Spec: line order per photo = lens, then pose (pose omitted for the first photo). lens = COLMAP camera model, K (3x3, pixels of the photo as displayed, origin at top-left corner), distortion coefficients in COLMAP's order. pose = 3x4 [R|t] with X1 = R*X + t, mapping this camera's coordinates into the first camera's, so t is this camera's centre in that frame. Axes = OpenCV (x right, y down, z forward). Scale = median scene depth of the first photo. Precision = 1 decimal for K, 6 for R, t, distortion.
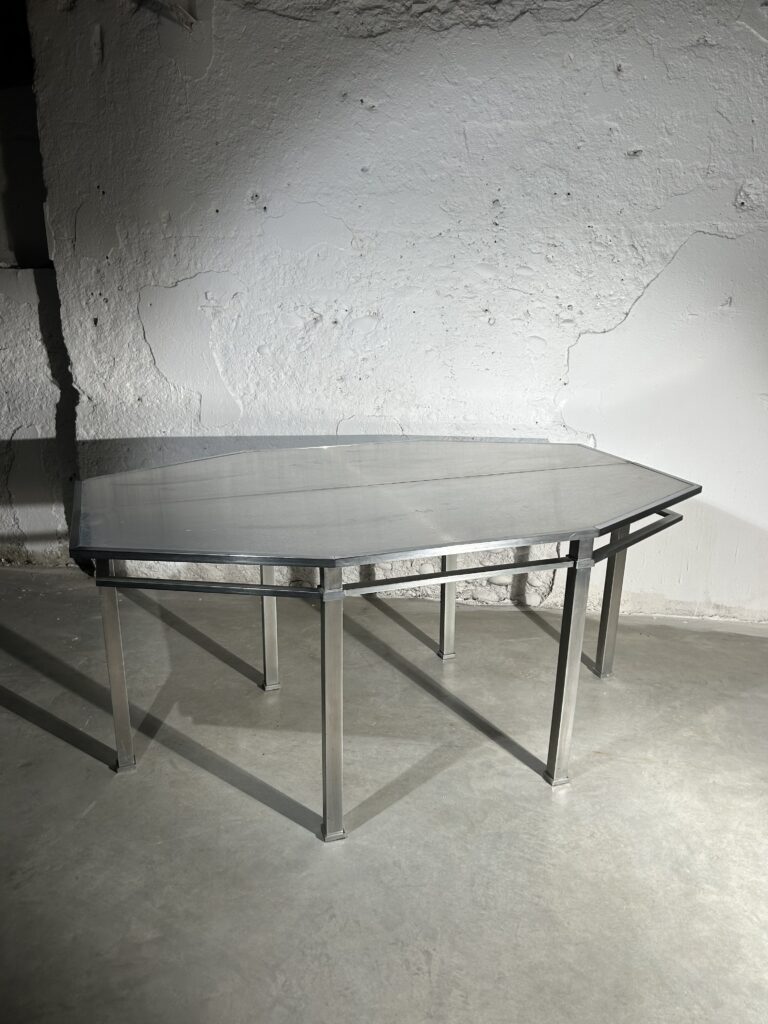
lens RADIAL K [[772.7, 0, 388.2], [0, 772.7, 521.0], [0, 0, 1]] dist [0.045896, -0.055079]
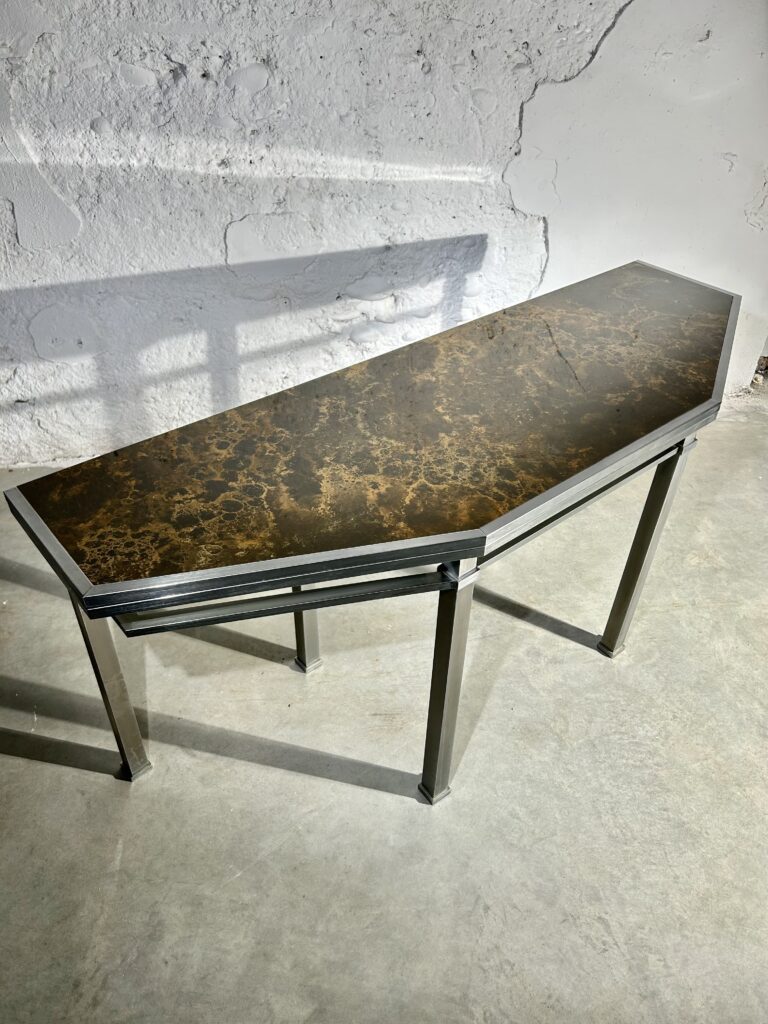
lens RADIAL K [[772.7, 0, 388.0], [0, 772.7, 509.0], [0, 0, 1]] dist [0.045896, -0.055079]
pose [[0.939543, -0.201782, 0.276665, -0.193209], [0.090498, 0.925531, 0.367699, -0.148961], [-0.330257, -0.320431, 0.887837, 0.226573]]
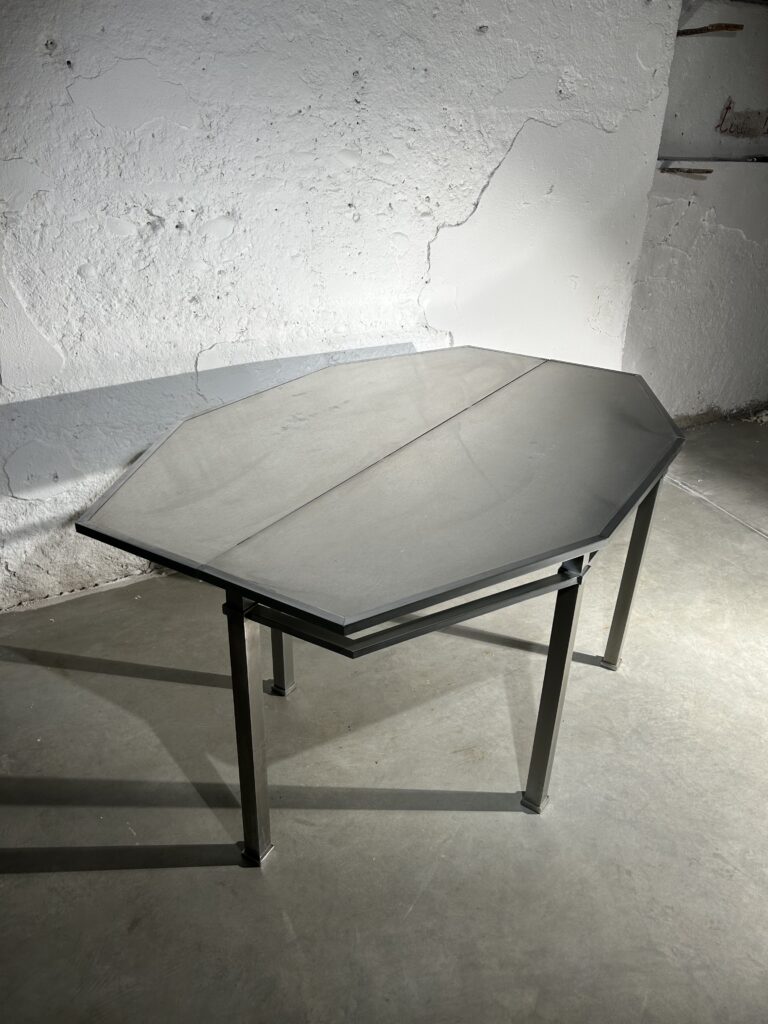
lens RADIAL K [[772.7, 0, 388.3], [0, 772.7, 519.2], [0, 0, 1]] dist [0.045896, -0.055079]
pose [[0.779020, -0.269886, 0.565941, -0.445107], [0.164537, 0.958981, 0.230832, -0.128118], [-0.605025, -0.086704, 0.791471, 0.247396]]
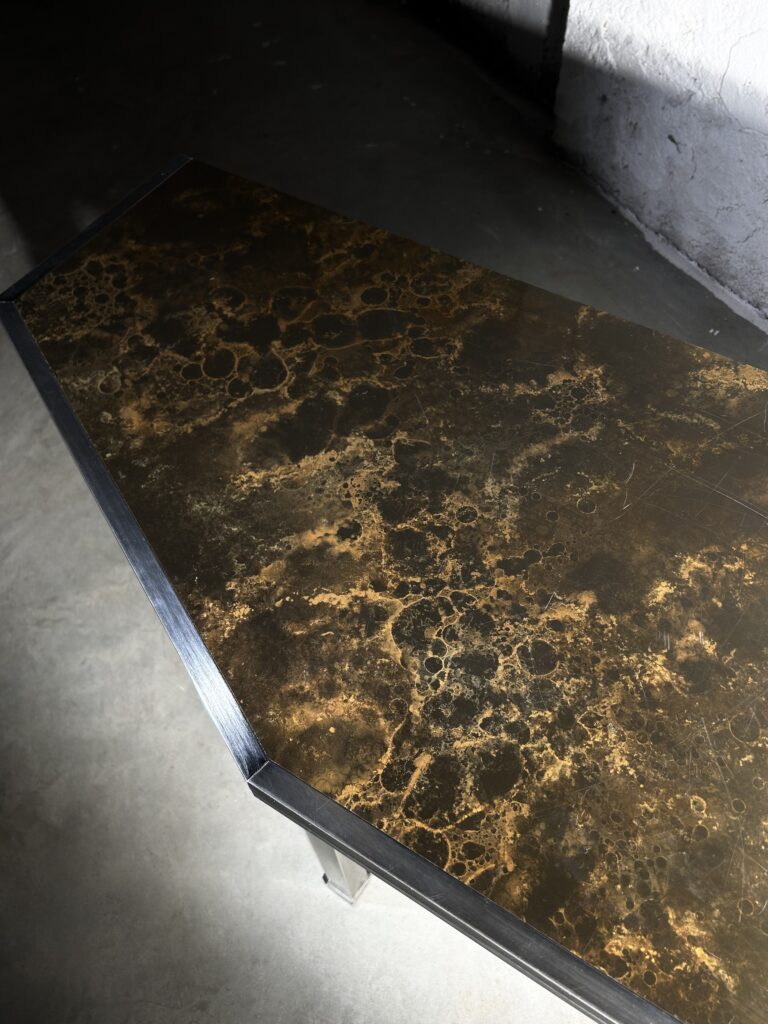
lens RADIAL K [[772.7, 0, 381.5], [0, 772.7, 516.4], [0, 0, 1]] dist [0.045896, -0.055079]
pose [[0.618874, 0.640936, -0.454089, 0.033970], [-0.209437, 0.691813, 0.691036, -0.159840], [0.757054, -0.332561, 0.562381, 0.513964]]
